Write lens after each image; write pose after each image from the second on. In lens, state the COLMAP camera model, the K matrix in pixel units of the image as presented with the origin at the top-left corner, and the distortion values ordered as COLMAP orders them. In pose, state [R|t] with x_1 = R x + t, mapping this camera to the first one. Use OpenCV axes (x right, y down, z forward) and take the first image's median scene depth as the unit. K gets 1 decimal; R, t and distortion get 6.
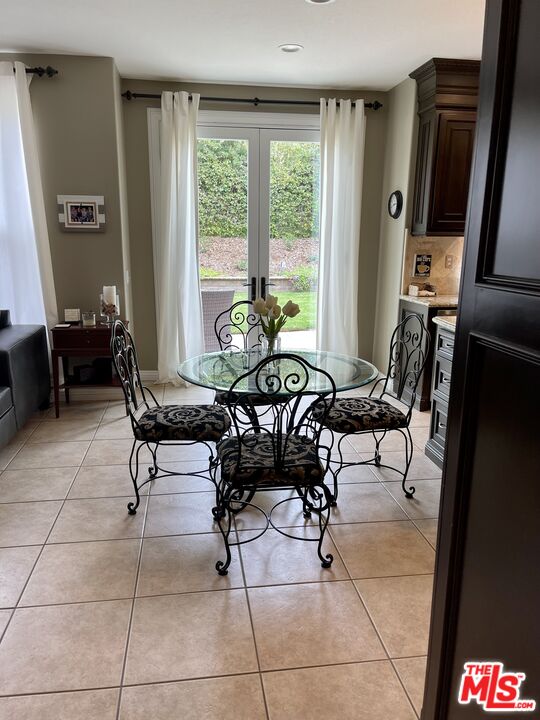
lens RADIAL K [[548.8, 0, 268.4], [0, 548.8, 361.9], [0, 0, 1]] dist [-0.000894, -0.002602]
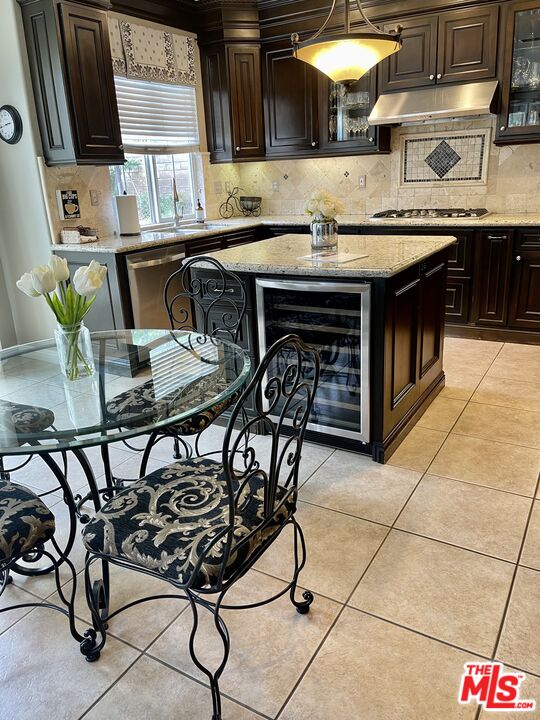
lens RADIAL K [[548.8, 0, 270.6], [0, 548.8, 358.1], [0, 0, 1]] dist [-0.000894, -0.002602]
pose [[0.631502, -0.279480, 0.723254, -0.170746], [0.220271, 0.959013, 0.178255, -0.040366], [-0.743429, 0.046744, 0.667180, 0.267418]]
